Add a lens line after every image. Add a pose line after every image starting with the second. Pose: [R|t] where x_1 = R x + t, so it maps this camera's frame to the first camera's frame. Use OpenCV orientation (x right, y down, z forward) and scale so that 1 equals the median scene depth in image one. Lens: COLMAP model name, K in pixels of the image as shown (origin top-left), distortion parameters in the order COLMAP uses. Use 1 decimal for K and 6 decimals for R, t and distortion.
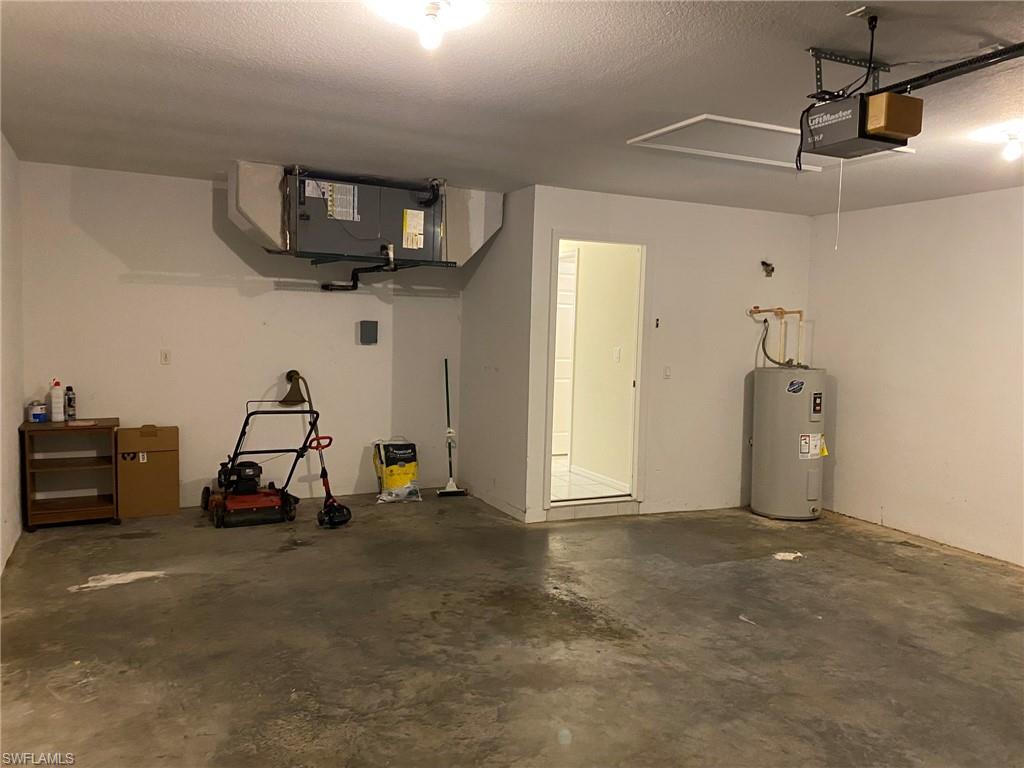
lens RADIAL K [[783.8, 0, 512.9], [0, 783.8, 386.8], [0, 0, 1]] dist [0.050015, -0.041304]
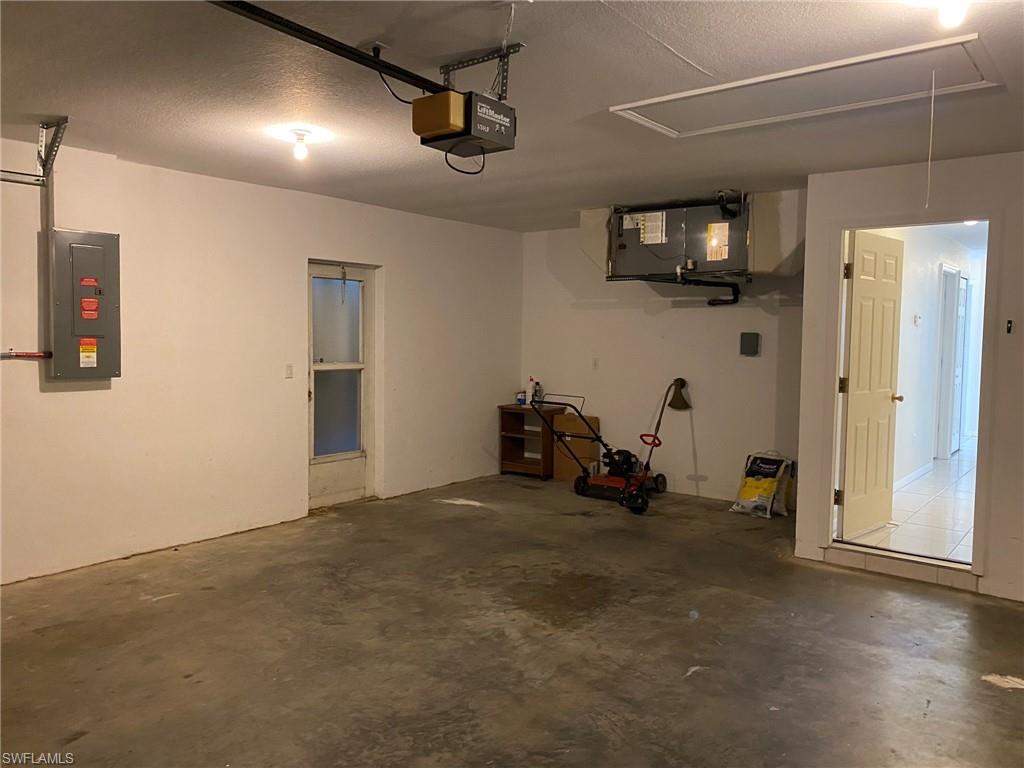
lens RADIAL K [[783.8, 0, 486.8], [0, 783.8, 360.1], [0, 0, 1]] dist [0.050015, -0.041304]
pose [[0.415613, 0.007366, -0.909512, 0.867445], [-0.074426, 0.996889, -0.025937, 0.004829], [0.906491, 0.078471, 0.414869, 0.385916]]
